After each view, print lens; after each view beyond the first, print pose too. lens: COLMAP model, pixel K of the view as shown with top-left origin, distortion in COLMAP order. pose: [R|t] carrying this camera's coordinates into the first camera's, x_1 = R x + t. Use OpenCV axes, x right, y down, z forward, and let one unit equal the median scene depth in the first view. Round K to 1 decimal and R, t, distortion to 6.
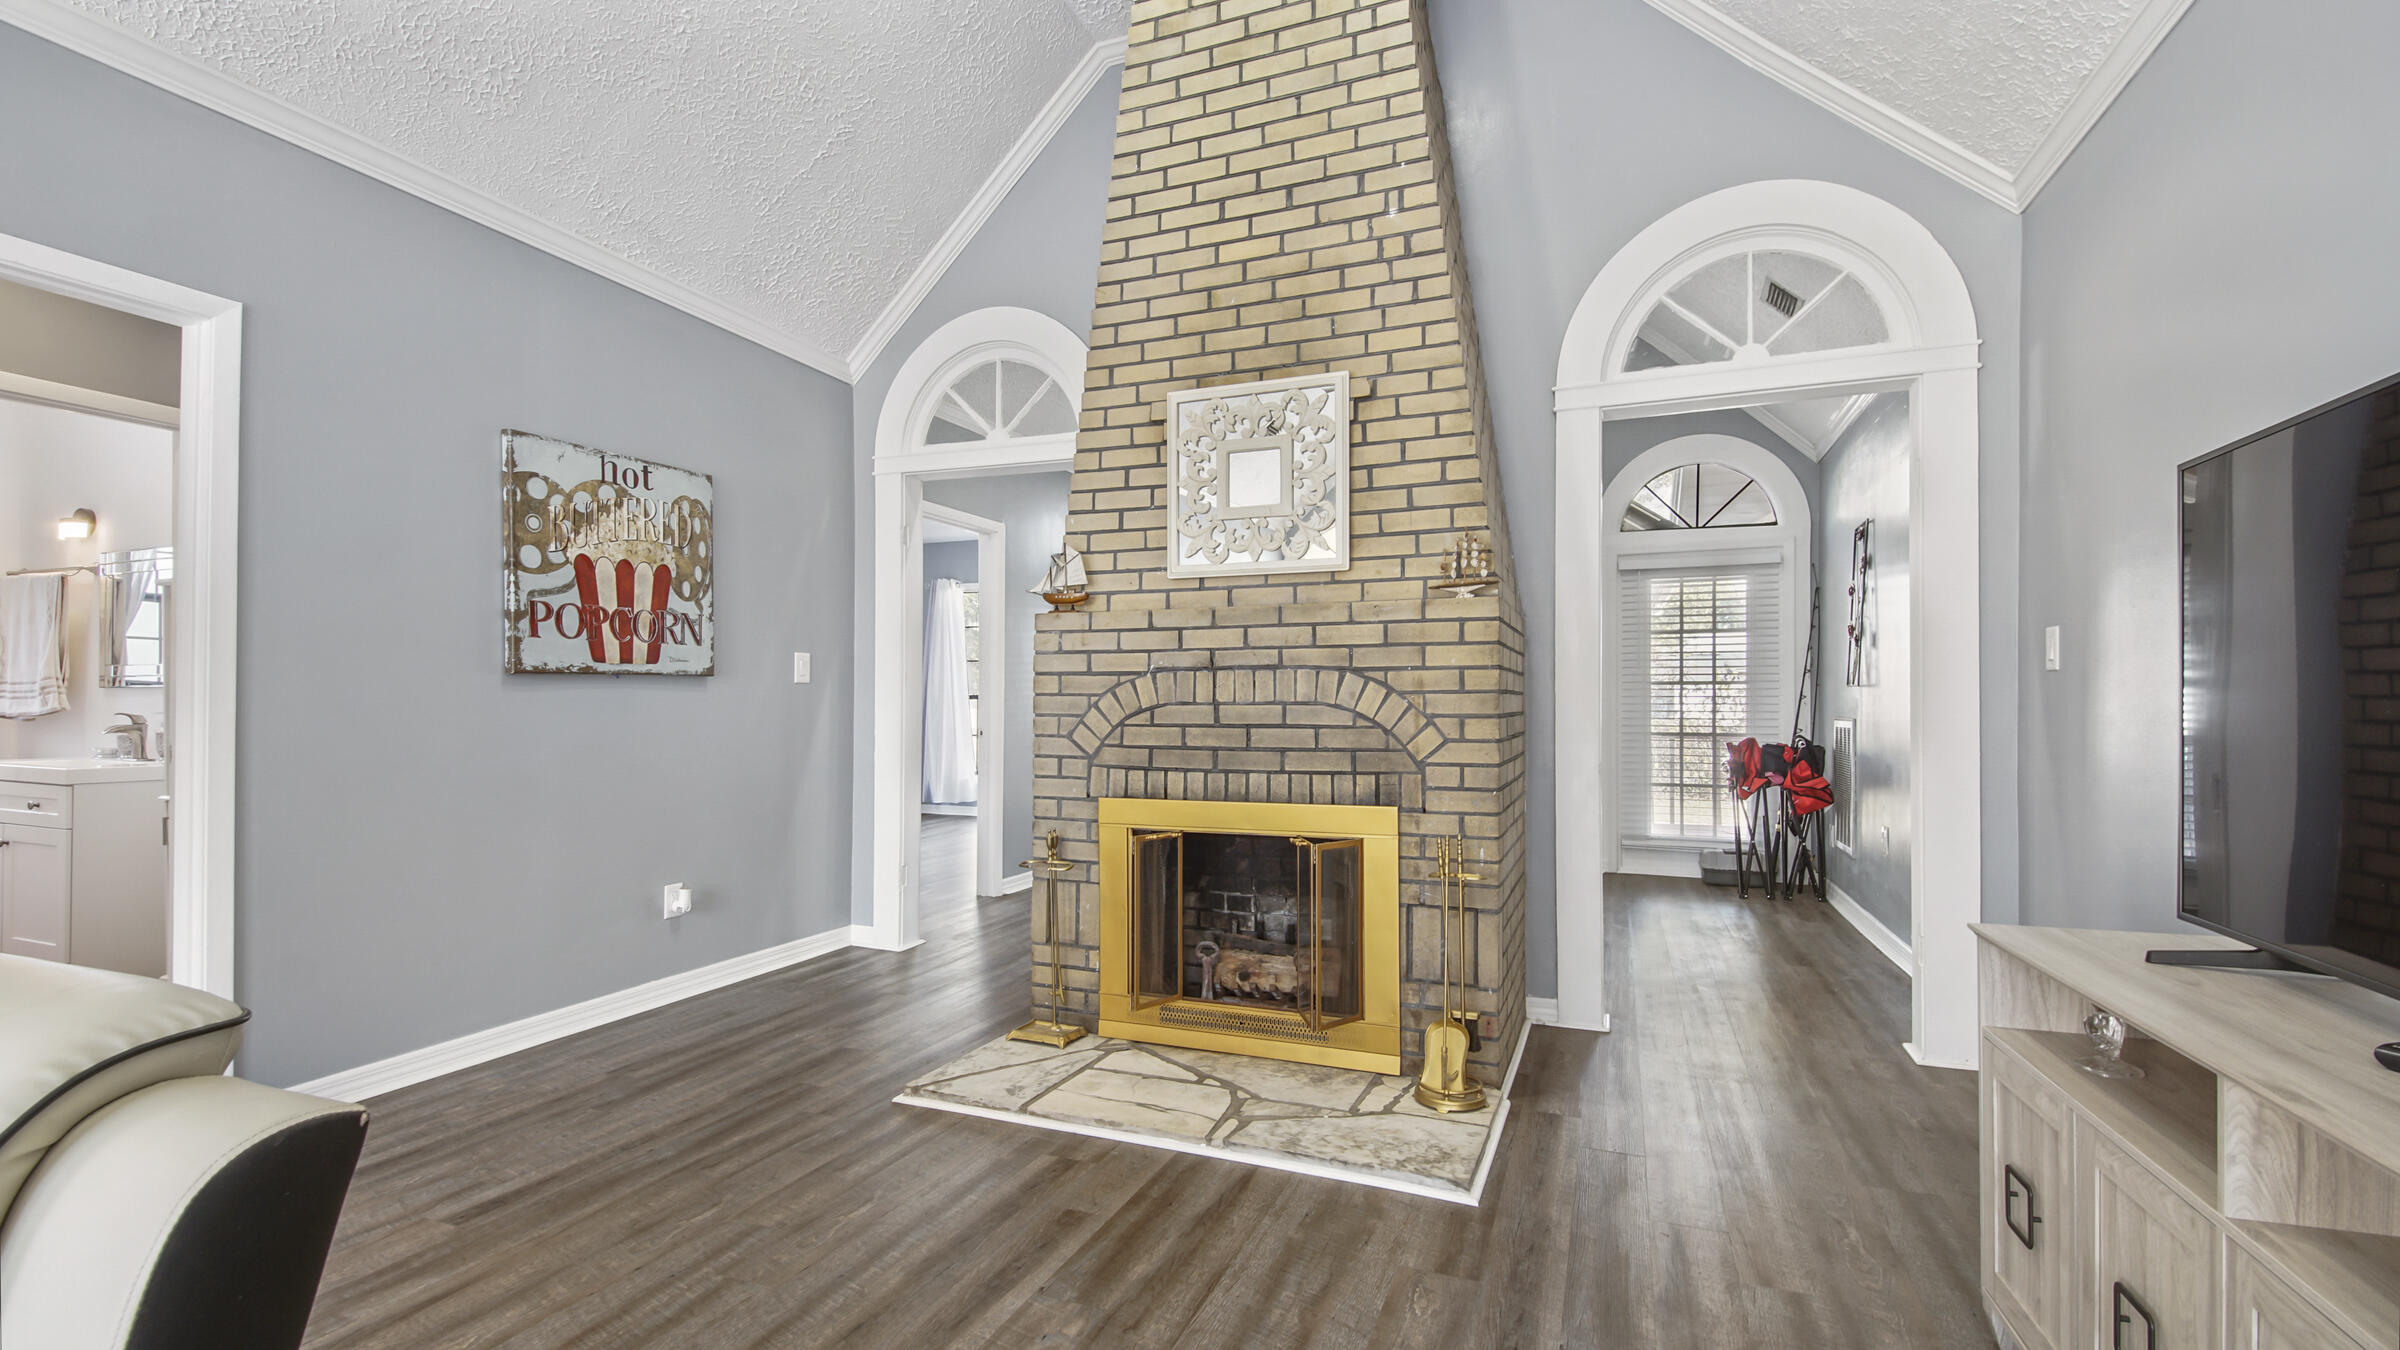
lens RADIAL K [[1069.0, 0, 1196.3], [0, 1069.0, 694.2], [0, 0, 1]] dist [0.018459, -0.003522]
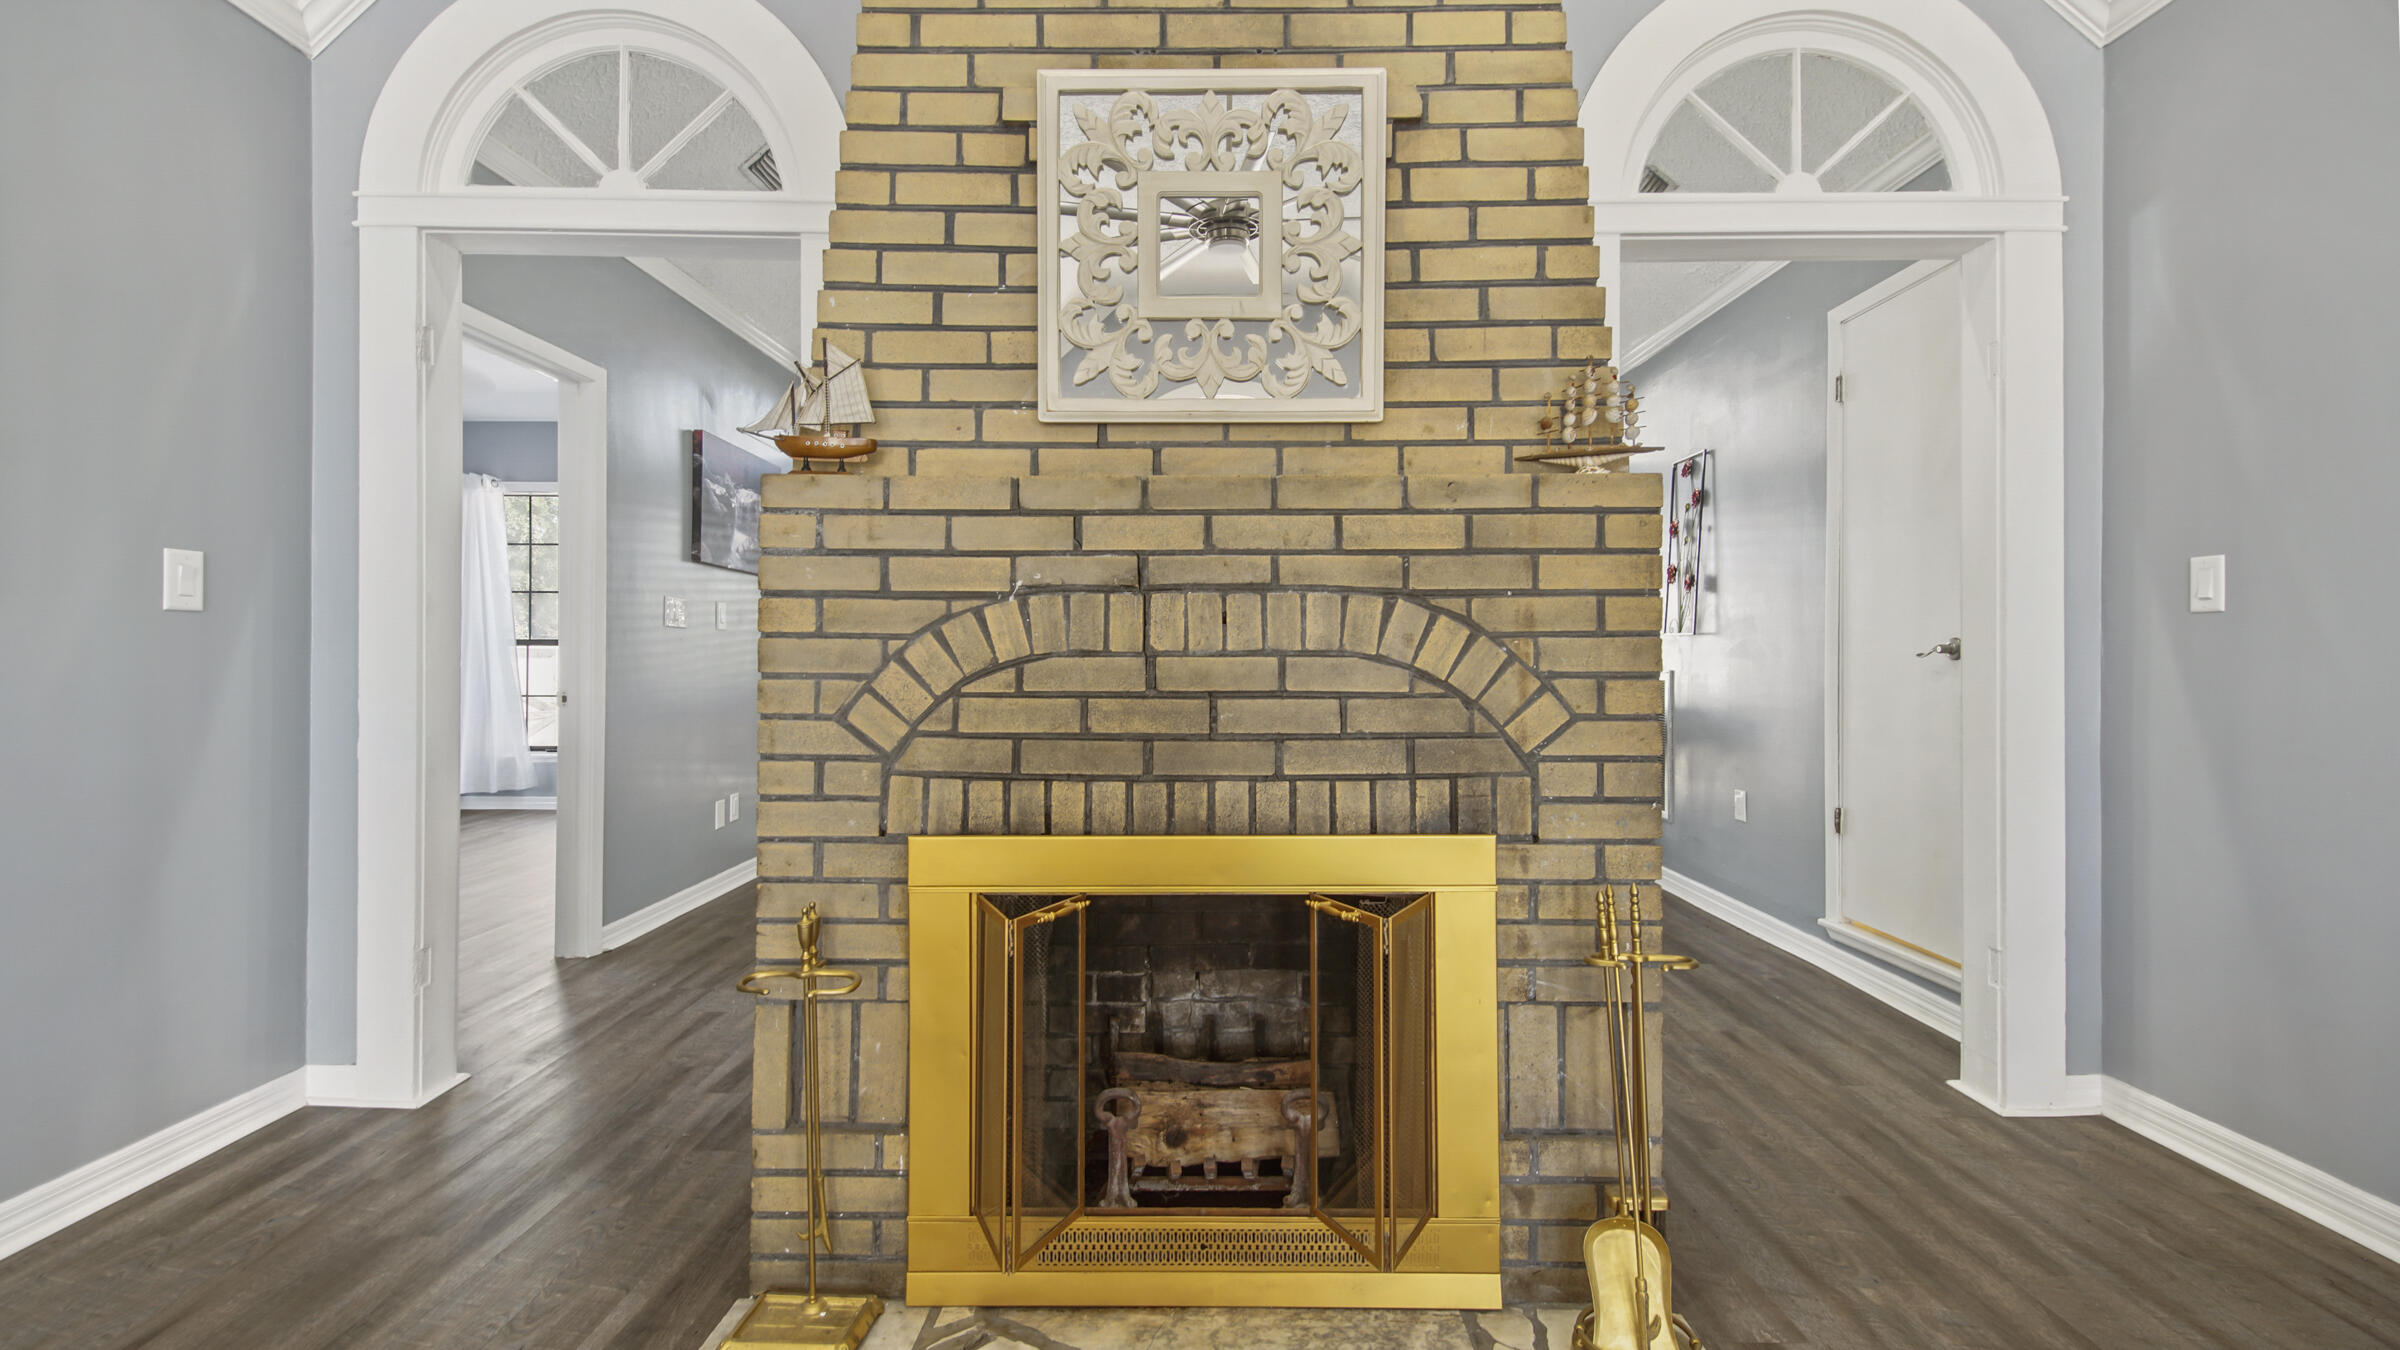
lens RADIAL K [[1069.0, 0, 1202.6], [0, 1069.0, 655.9], [0, 0, 1]] dist [0.018459, -0.003522]
pose [[0.928520, -0.000098, 0.371282, -0.152455], [-0.004250, 0.999932, 0.010893, 0.003796], [-0.371258, -0.011692, 0.928456, 0.477638]]
